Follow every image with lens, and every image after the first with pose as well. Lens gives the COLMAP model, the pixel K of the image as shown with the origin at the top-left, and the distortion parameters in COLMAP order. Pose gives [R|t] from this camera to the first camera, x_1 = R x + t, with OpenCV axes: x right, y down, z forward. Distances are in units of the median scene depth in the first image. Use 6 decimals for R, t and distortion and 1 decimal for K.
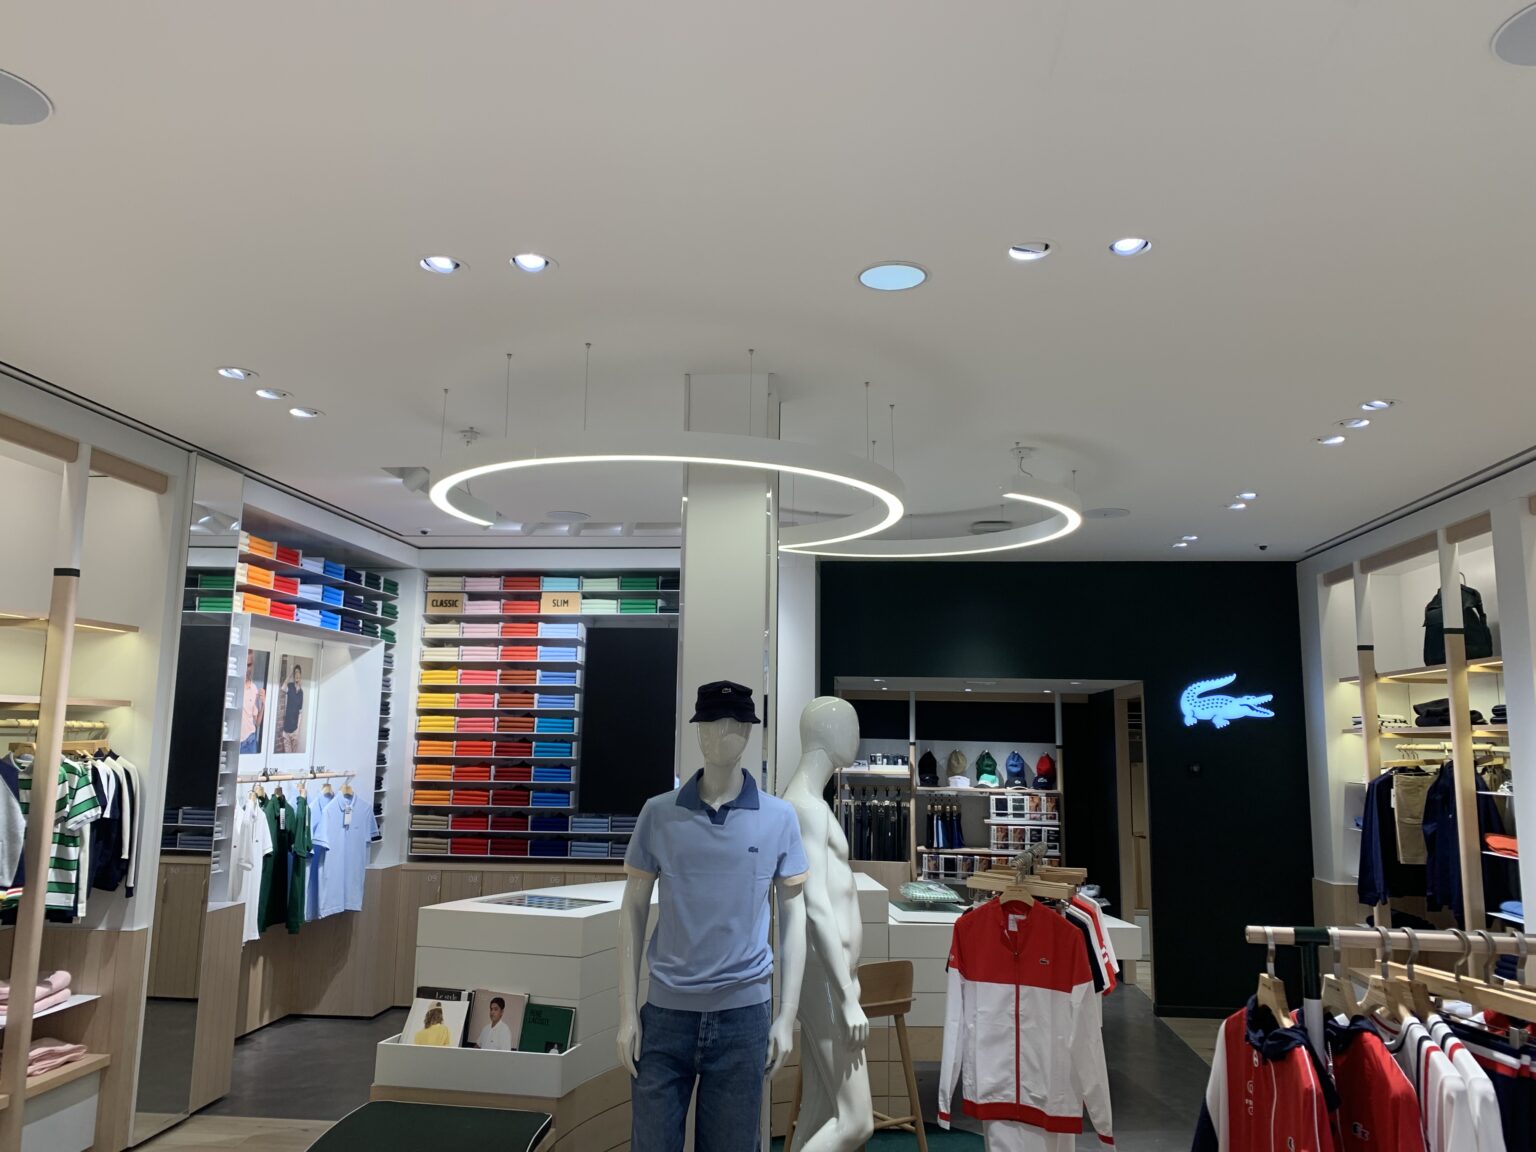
lens RADIAL K [[1160.3, 0, 777.6], [0, 1160.3, 565.1], [0, 0, 1]] dist [0.026539, -0.037973]
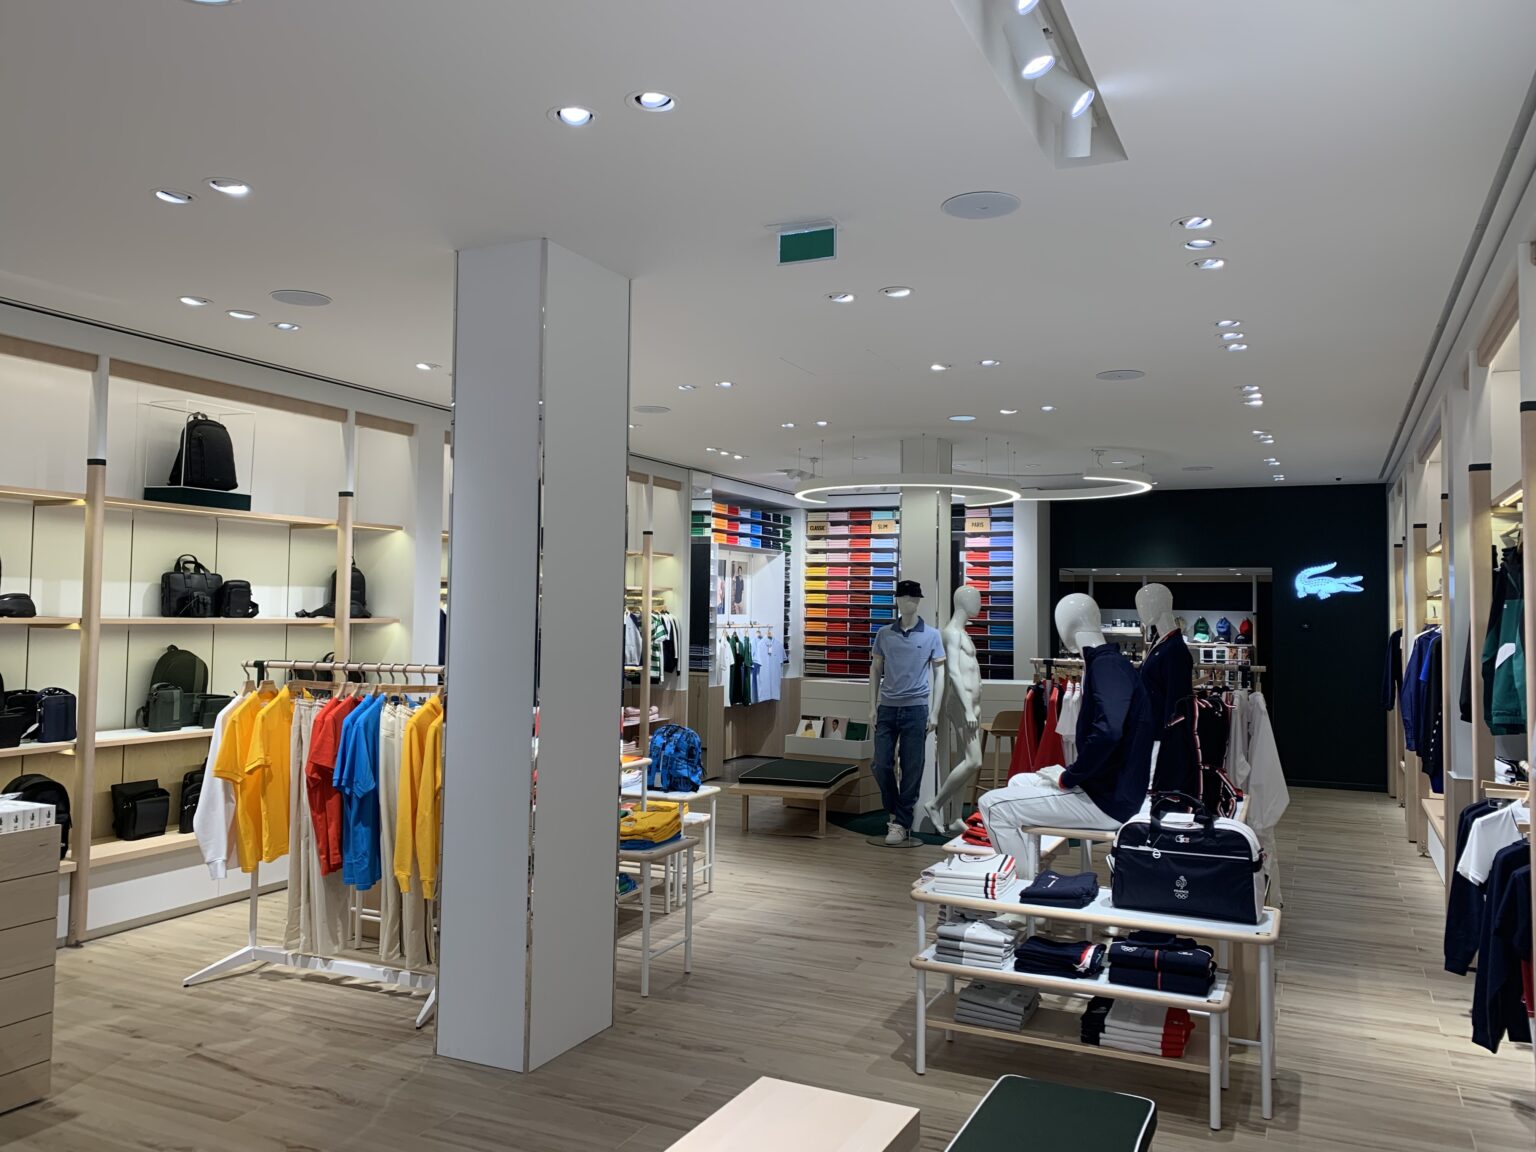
lens RADIAL K [[1160.3, 0, 767.5], [0, 1160.3, 572.9], [0, 0, 1]] dist [0.026539, -0.037973]
pose [[0.937943, -0.011531, -0.346599, 0.262076], [0.050434, 0.993357, 0.103435, -0.091688], [0.343103, -0.114496, 0.932293, -0.692409]]
